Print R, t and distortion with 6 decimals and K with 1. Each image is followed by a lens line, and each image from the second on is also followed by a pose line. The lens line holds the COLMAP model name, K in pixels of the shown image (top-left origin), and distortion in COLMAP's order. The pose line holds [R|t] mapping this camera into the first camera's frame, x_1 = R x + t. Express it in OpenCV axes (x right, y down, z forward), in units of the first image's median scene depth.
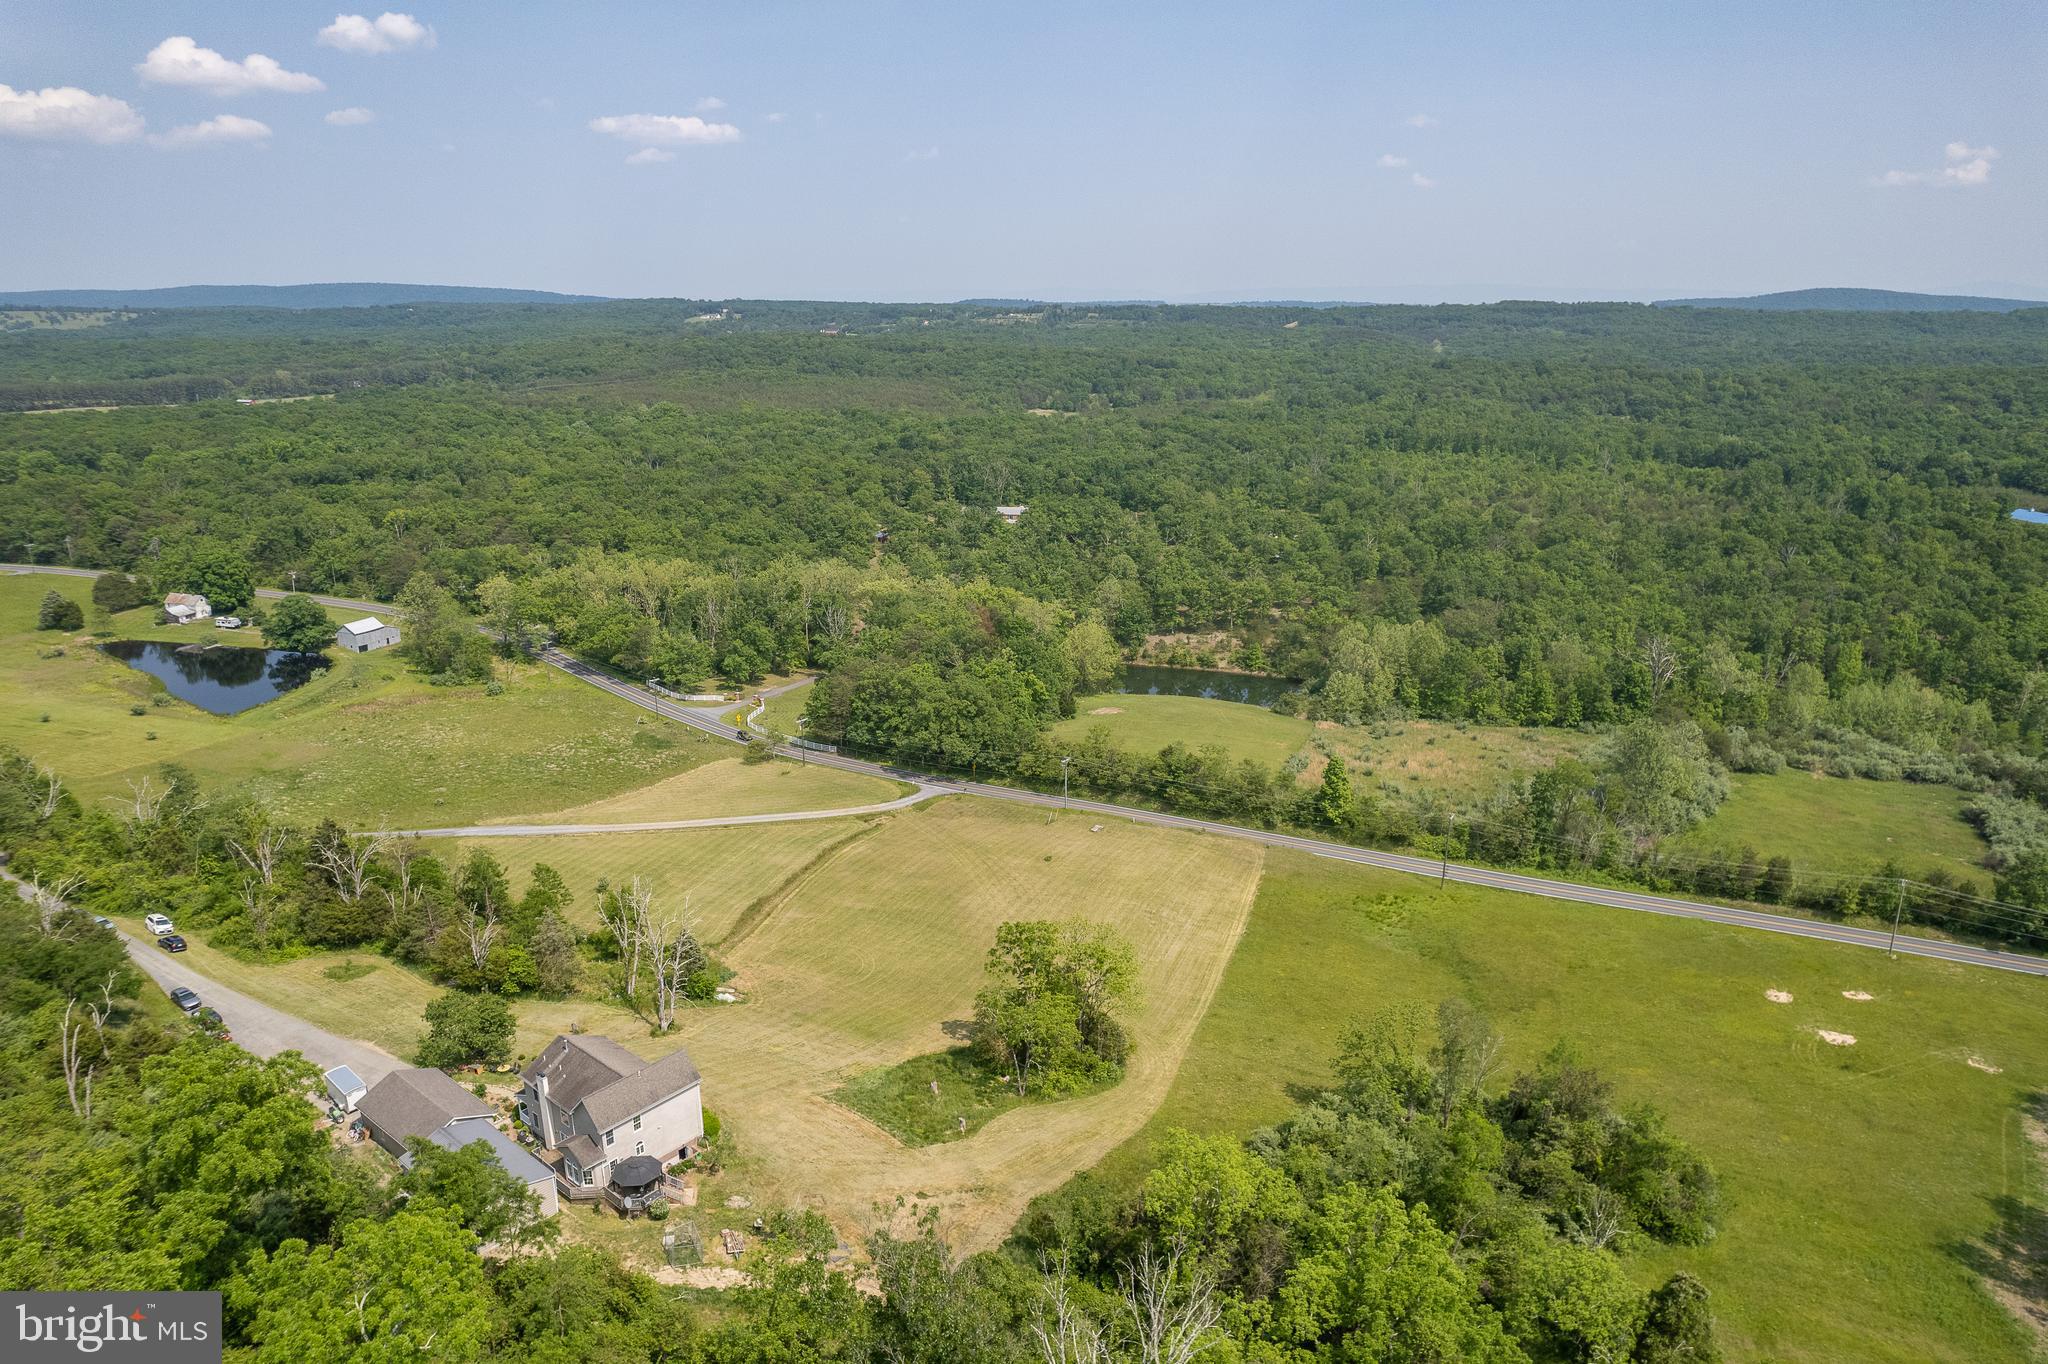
lens RADIAL K [[1317.0, 0, 1030.1], [0, 1317.0, 682.0], [0, 0, 1]] dist [-0.077986, 0.073463]
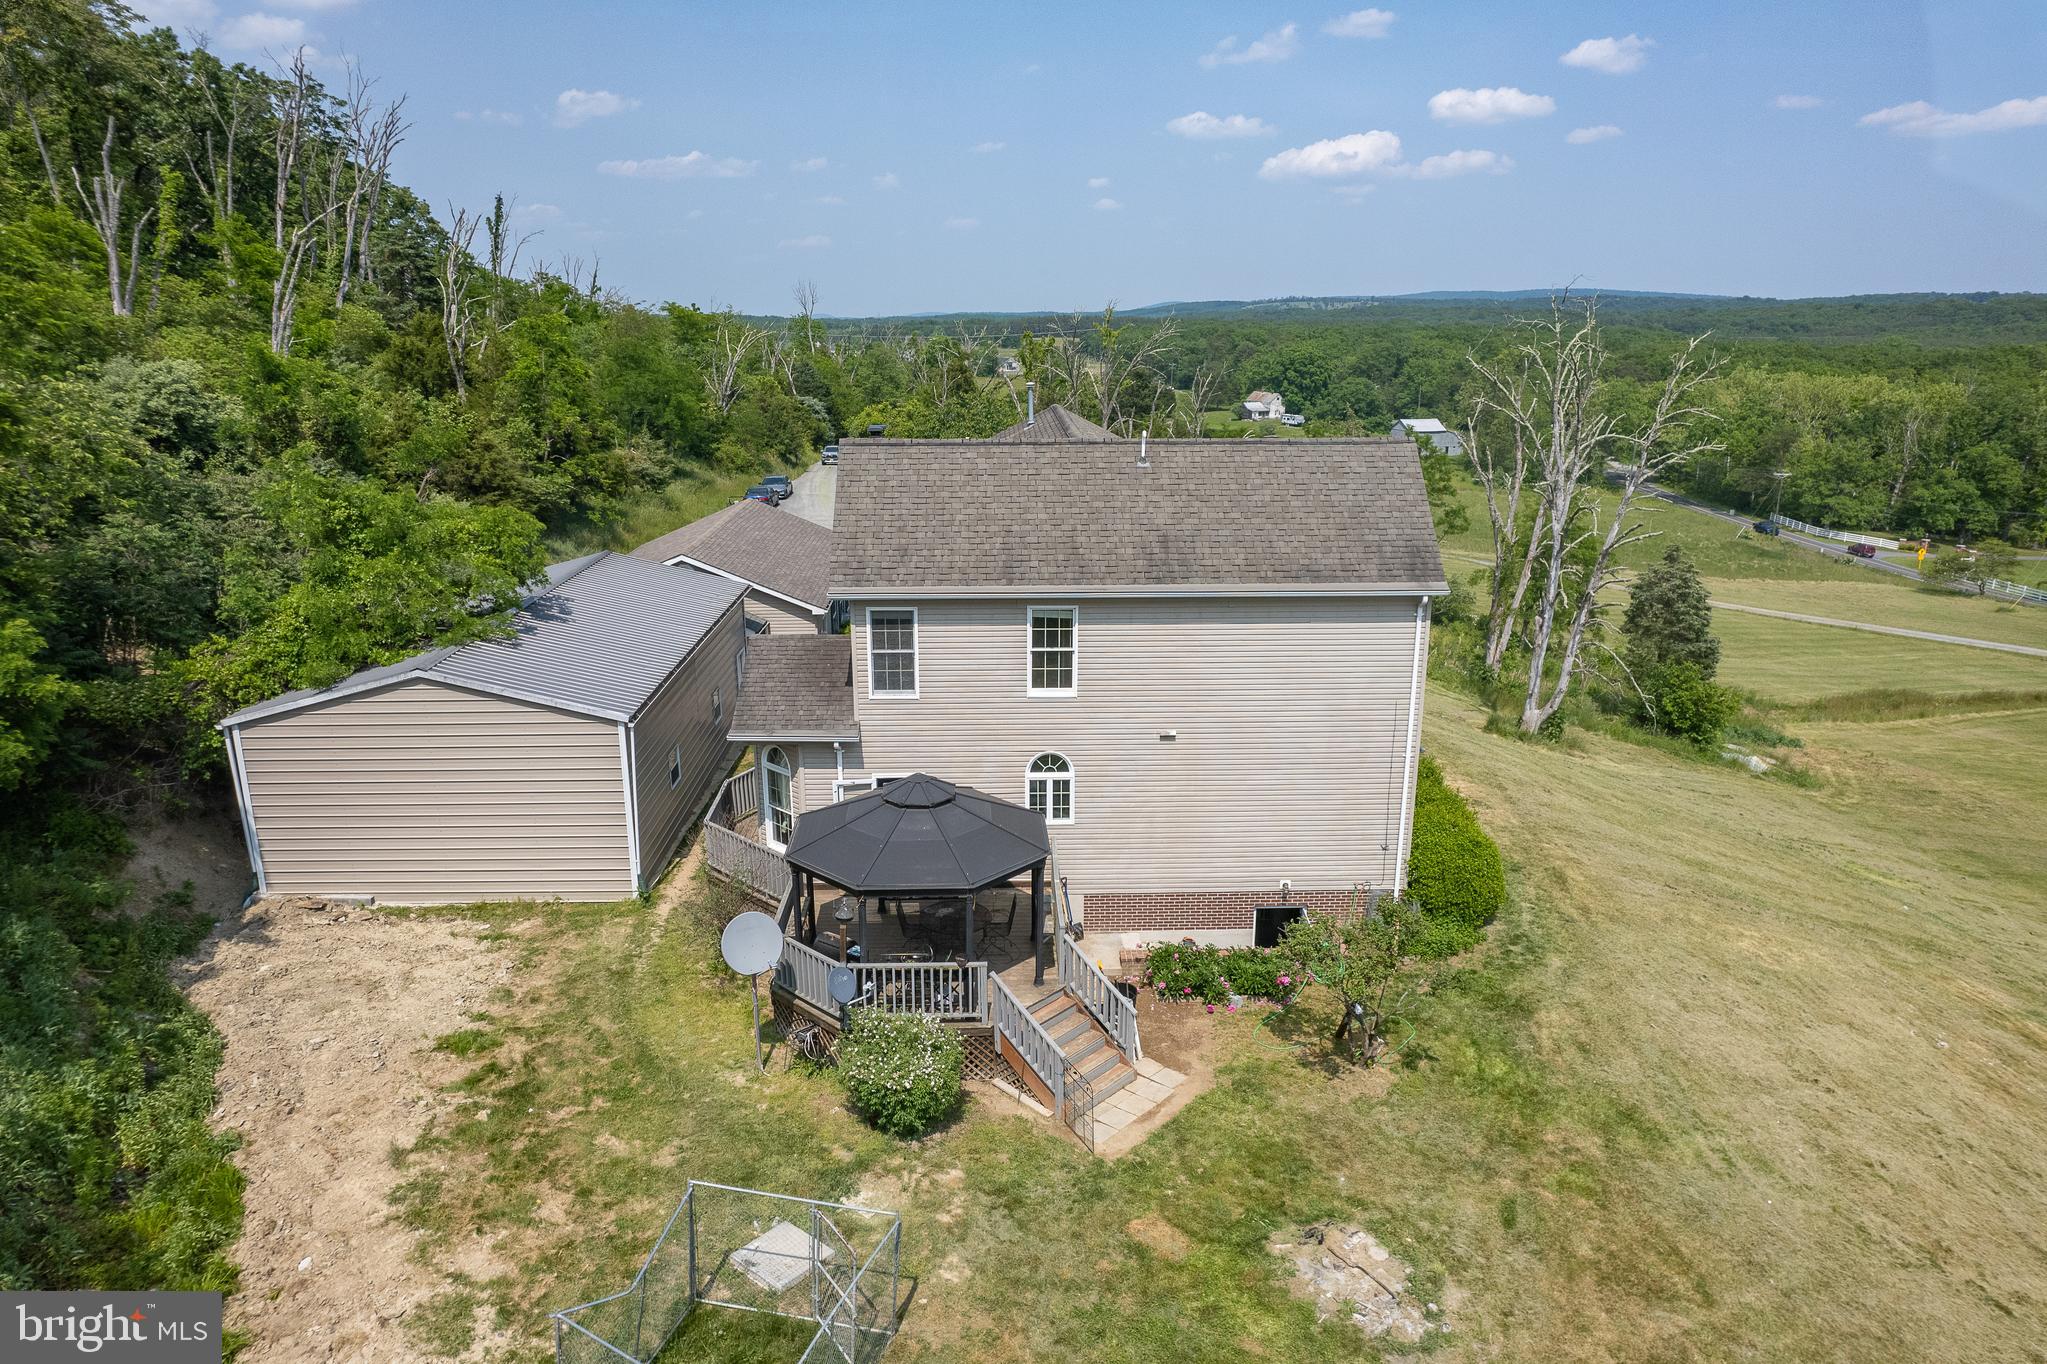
lens RADIAL K [[1316.4, 0, 1029.6], [0, 1316.4, 682.0], [0, 0, 1]] dist [-0.077986, 0.073463]
pose [[0.662143, 0.206881, -0.720254, -0.071499], [-0.216862, 0.972912, 0.080088, 0.148989], [0.717313, 0.103166, 0.689072, 0.389469]]
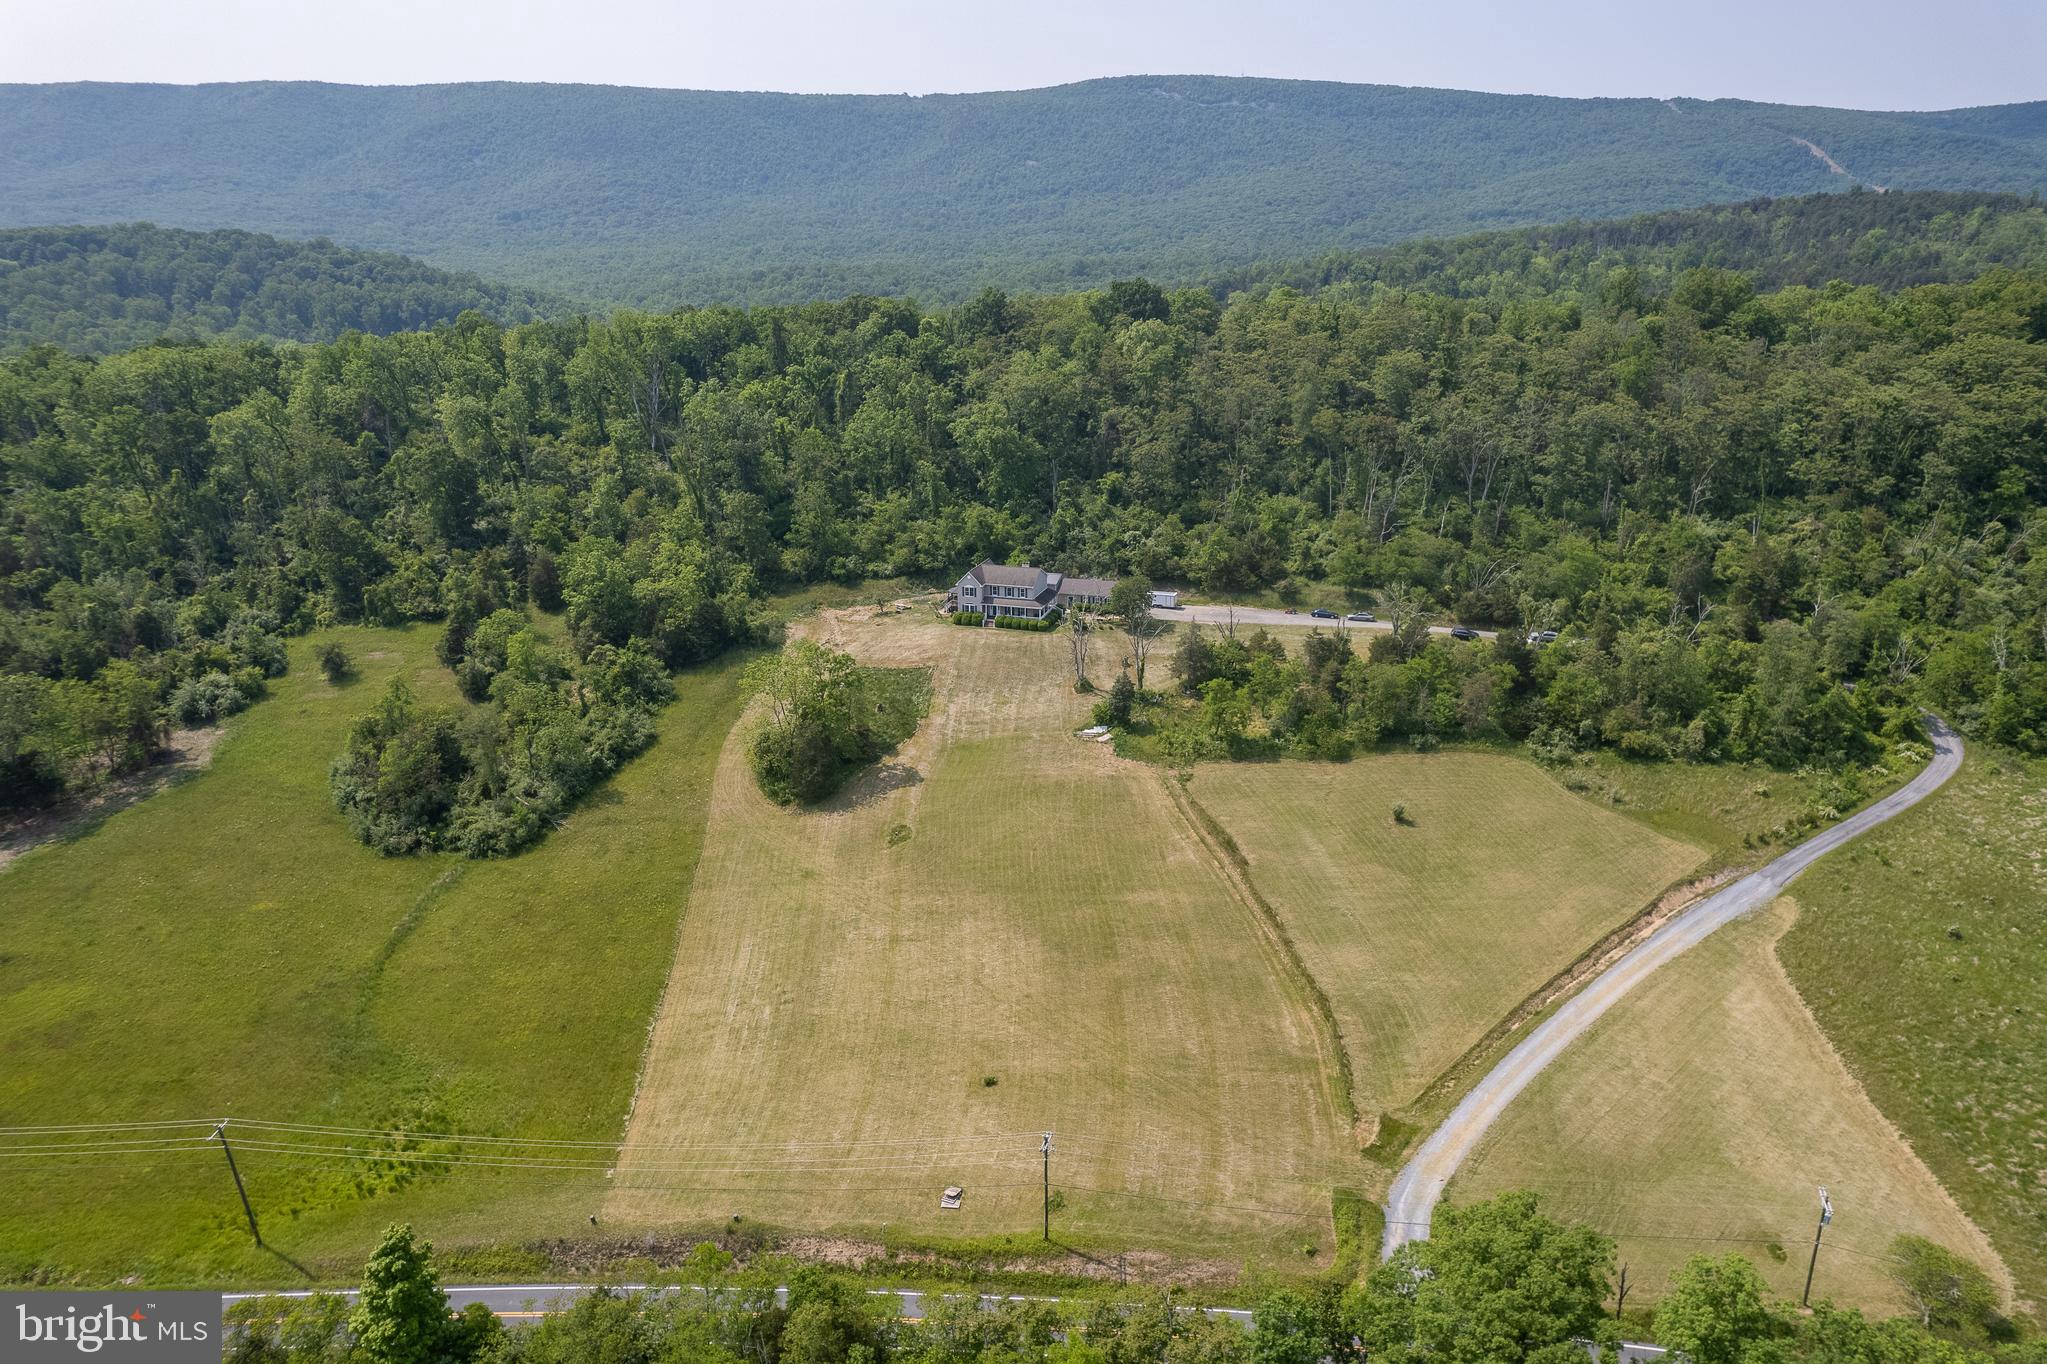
lens RADIAL K [[1316.4, 0, 1029.6], [0, 1316.4, 682.0], [0, 0, 1]] dist [-0.077986, 0.073463]
pose [[-0.921981, 0.130933, -0.364428, 0.164149], [-0.102319, 0.825283, 0.555372, -0.295825], [0.373472, 0.549330, -0.747499, 1.183956]]
